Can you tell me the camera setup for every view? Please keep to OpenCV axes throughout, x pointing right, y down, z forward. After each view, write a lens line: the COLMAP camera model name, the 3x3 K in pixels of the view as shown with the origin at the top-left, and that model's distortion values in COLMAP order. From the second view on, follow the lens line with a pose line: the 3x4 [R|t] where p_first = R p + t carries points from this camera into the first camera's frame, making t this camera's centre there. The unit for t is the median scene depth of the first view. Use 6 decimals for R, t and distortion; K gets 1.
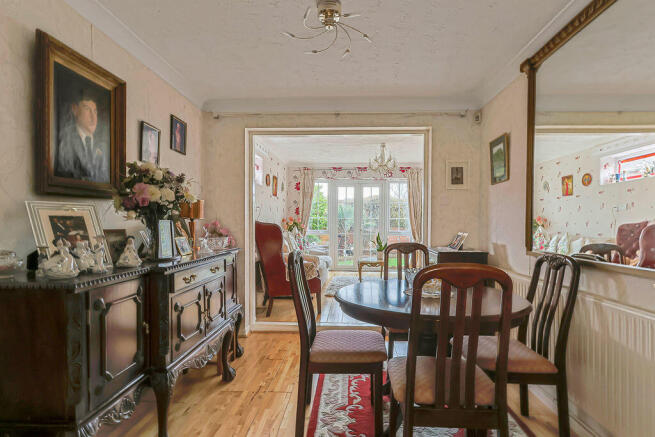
lens RADIAL K [[310.8, 0, 329.2], [0, 310.8, 221.3], [0, 0, 1]] dist [-0.001266, 0.000134]
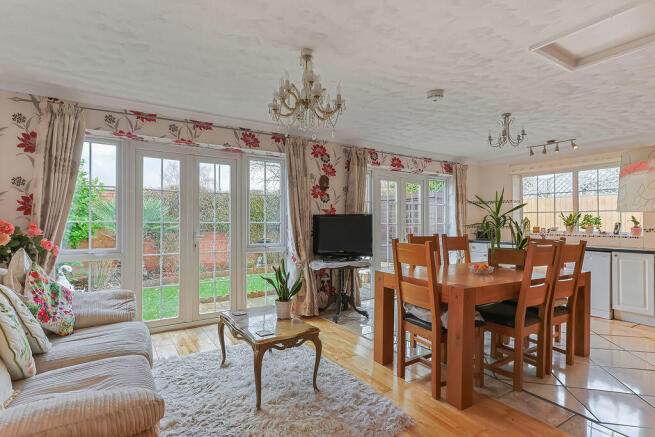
lens RADIAL K [[310.8, 0, 325.6], [0, 310.8, 219.2], [0, 0, 1]] dist [-0.001266, 0.000134]
pose [[0.784972, -0.002556, 0.619526, -0.050050], [-0.001116, 0.999984, 0.005539, -0.017230], [-0.619531, -0.005040, 0.784956, 0.464963]]
